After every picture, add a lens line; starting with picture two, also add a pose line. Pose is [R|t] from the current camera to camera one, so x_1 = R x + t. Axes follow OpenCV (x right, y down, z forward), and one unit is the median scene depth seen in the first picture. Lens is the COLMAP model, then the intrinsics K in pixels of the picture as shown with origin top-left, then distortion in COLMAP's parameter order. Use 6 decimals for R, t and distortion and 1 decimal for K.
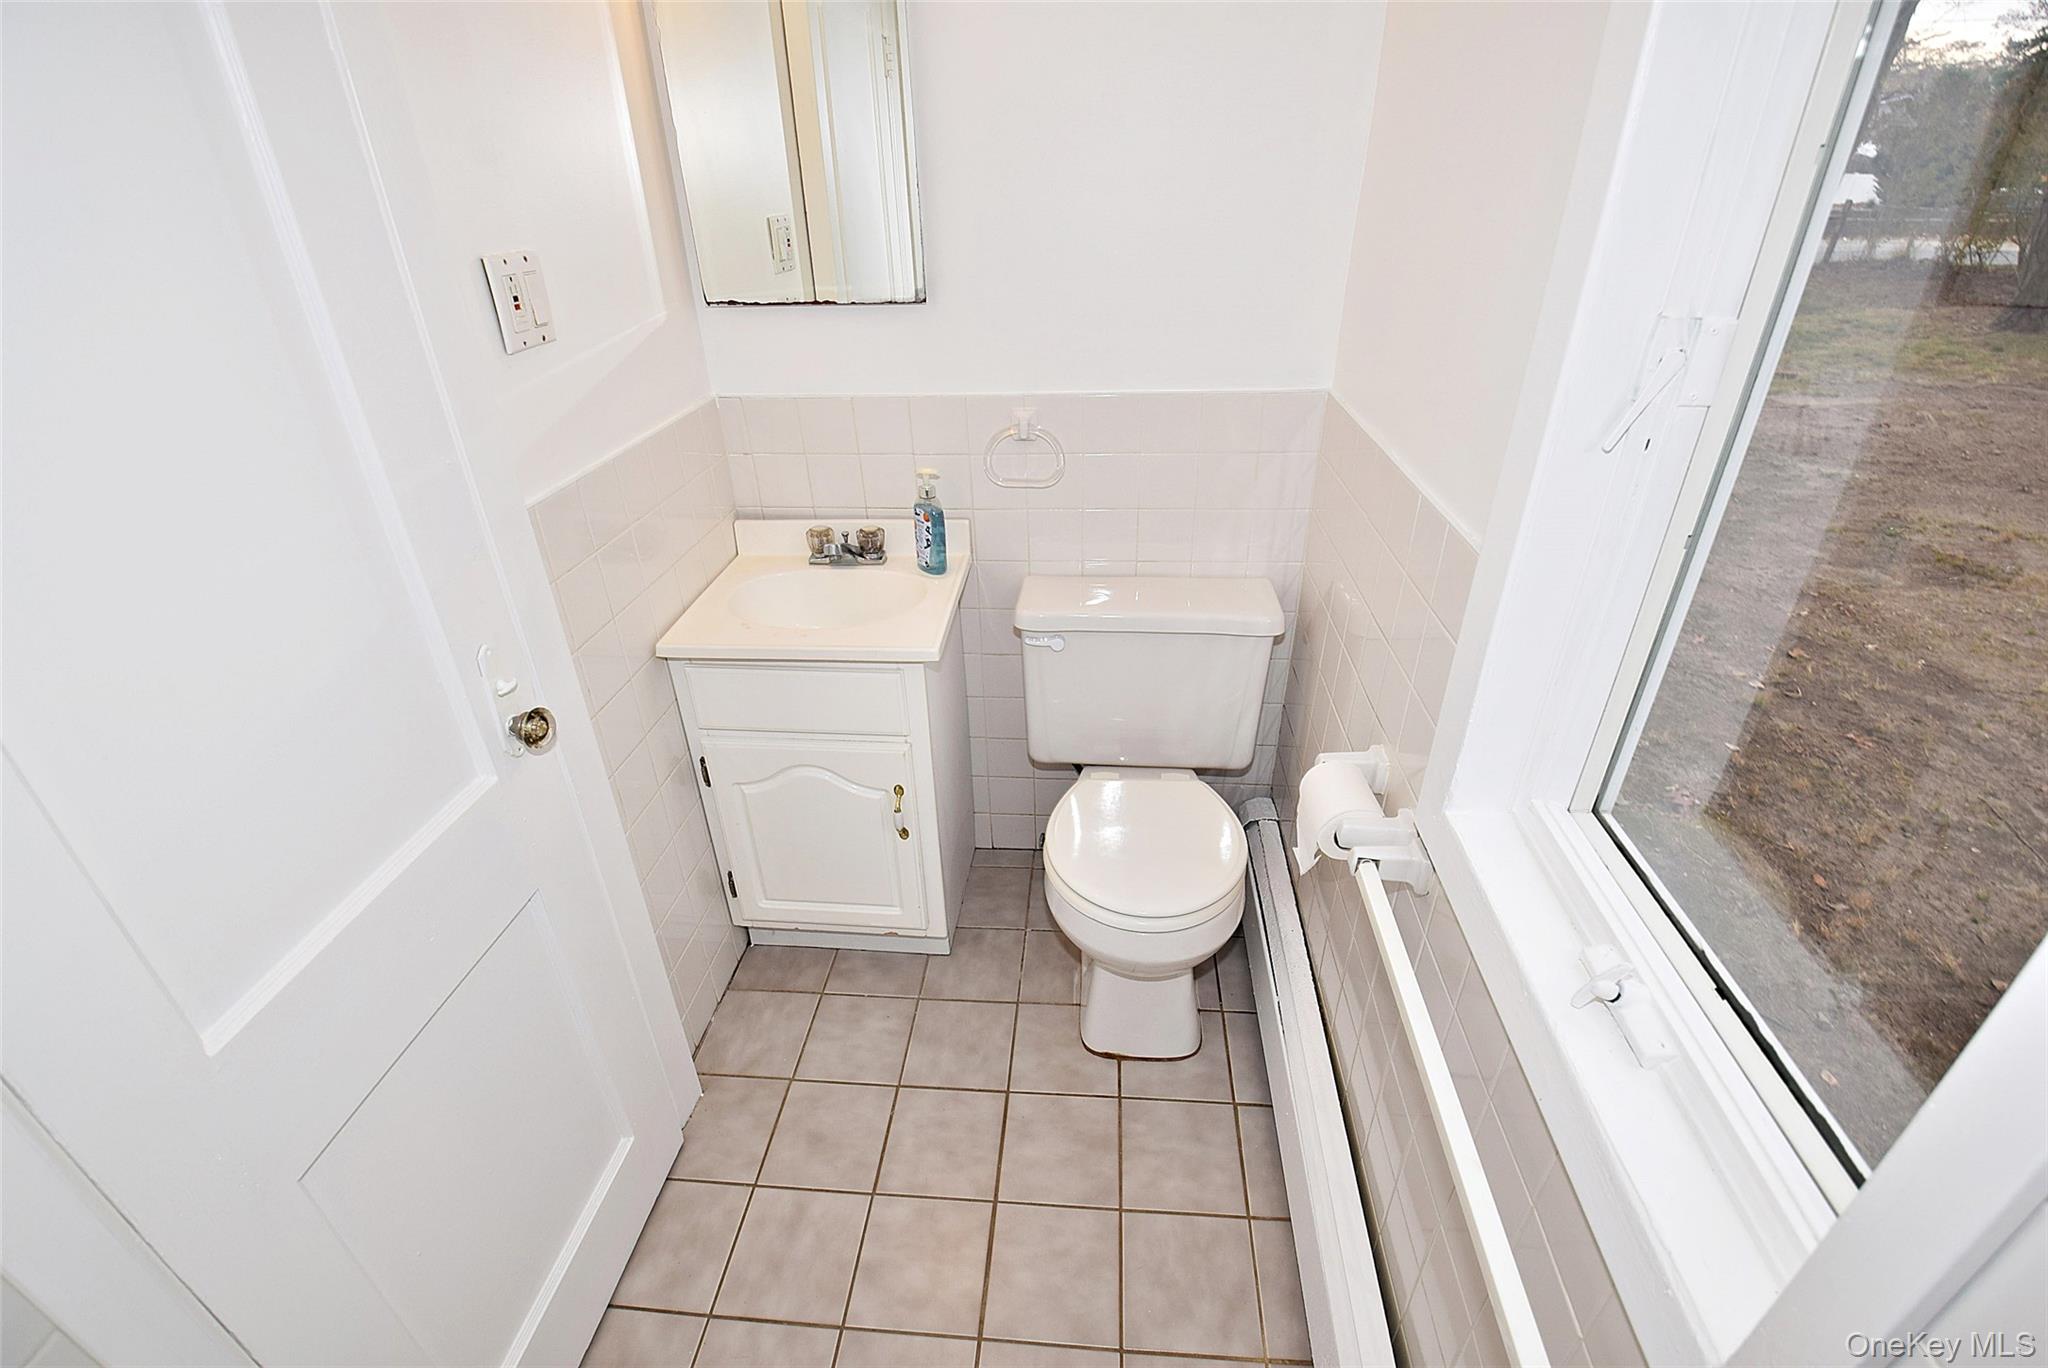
lens RADIAL K [[911.3, 0, 1030.3], [0, 911.3, 692.2], [0, 0, 1]] dist [0.020956, -0.039607]
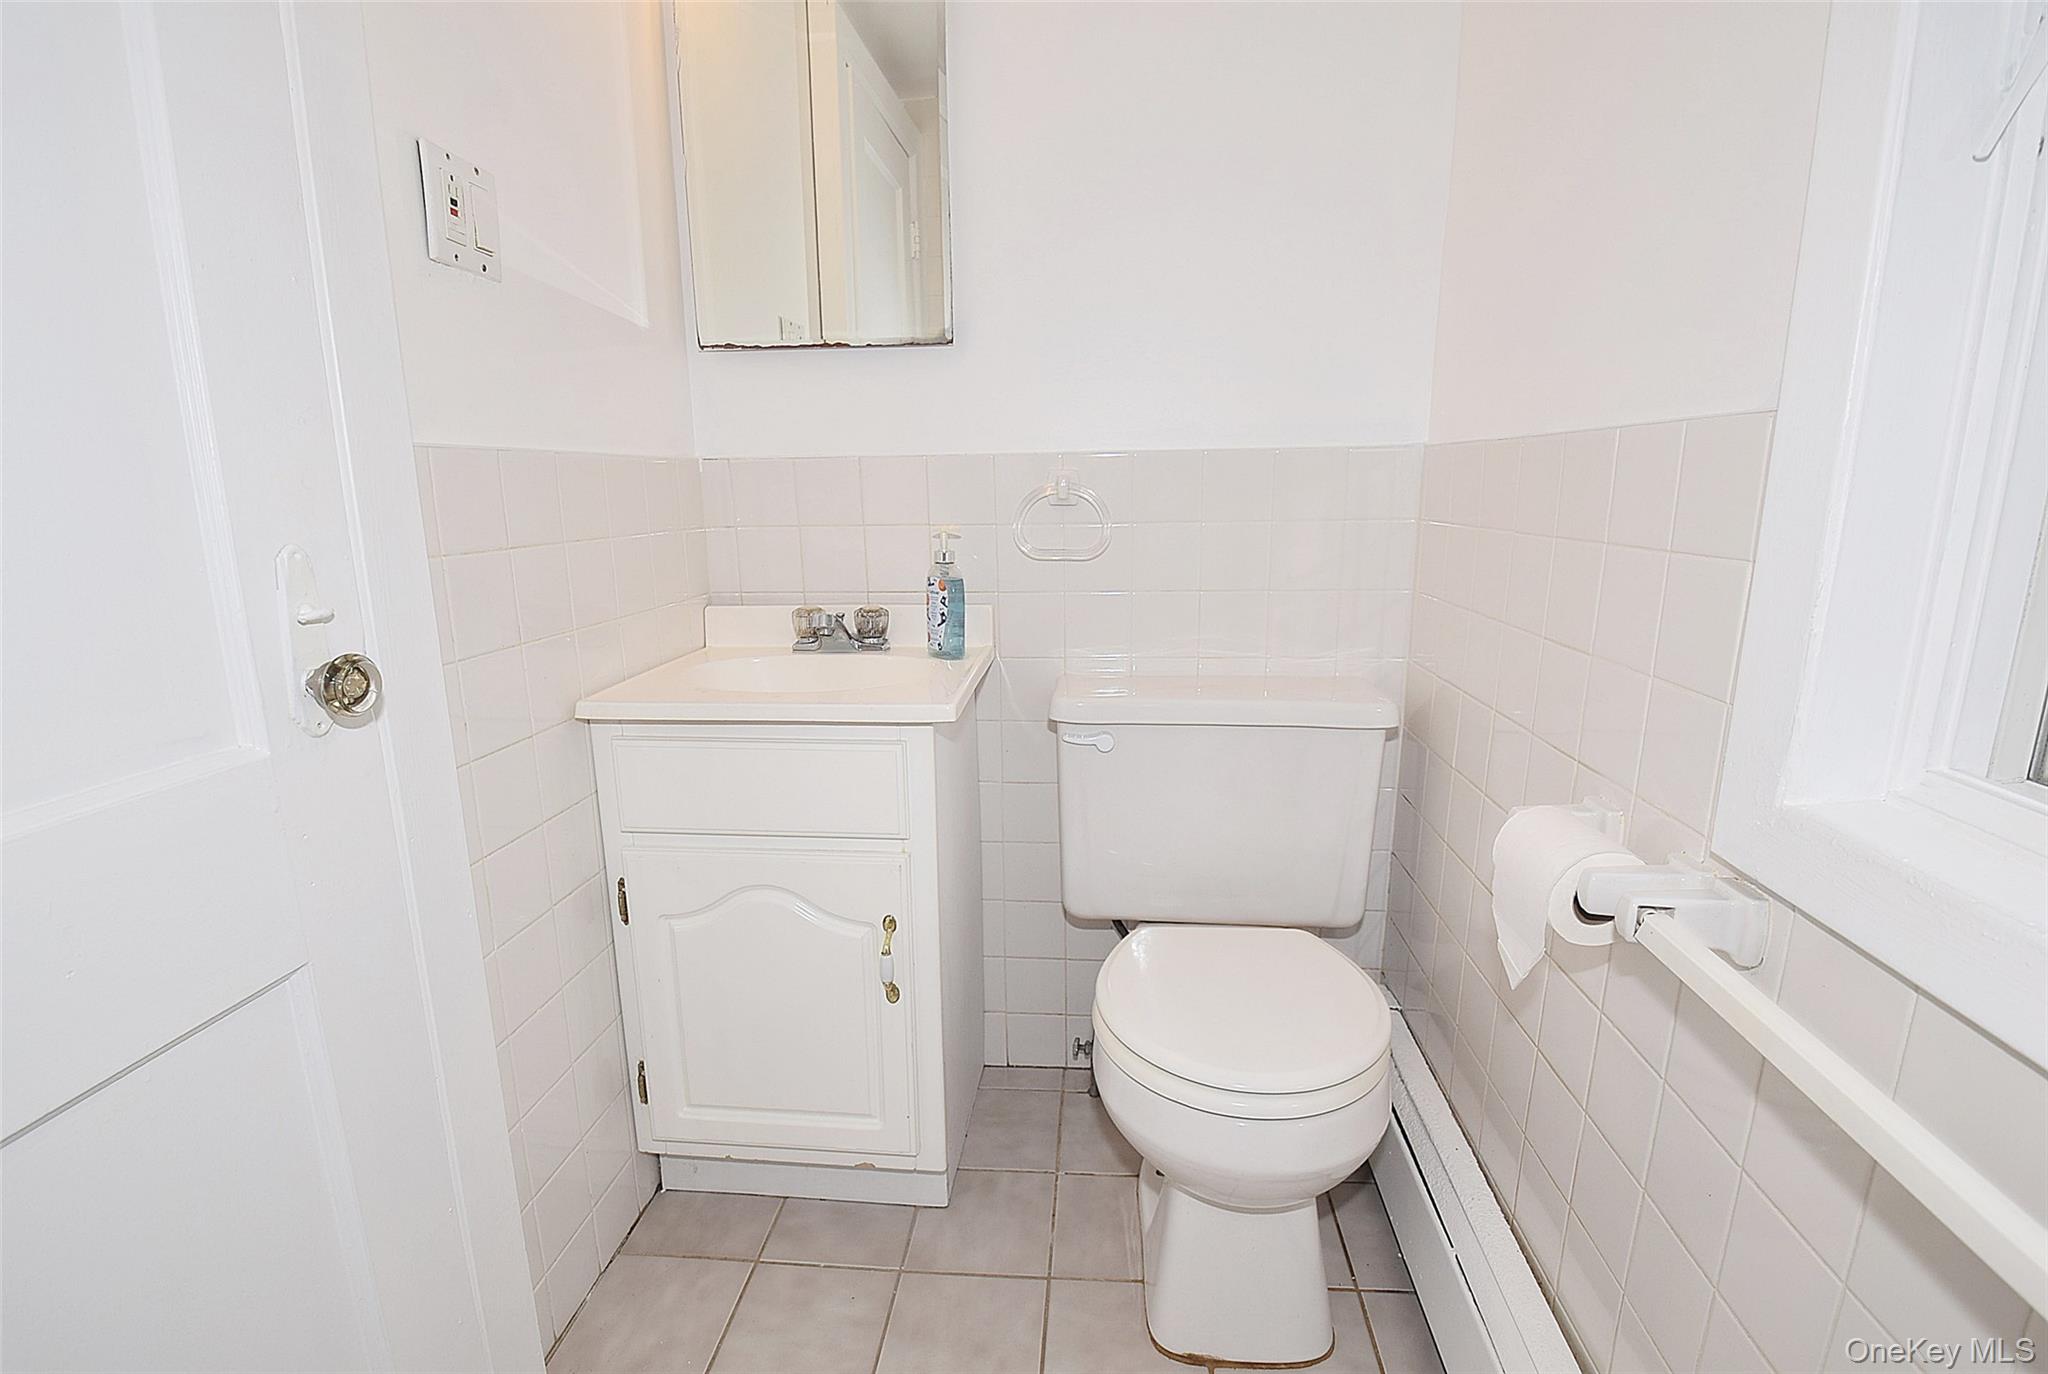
lens RADIAL K [[961.8, 0, 1040.8], [0, 961.8, 685.8], [0, 0, 1]] dist [-0.008617, -0.001159]
pose [[0.999908, 0.010633, 0.008439, -0.031515], [-0.007526, 0.951605, -0.307233, 0.149044], [-0.011298, 0.307141, 0.951597, 0.208178]]
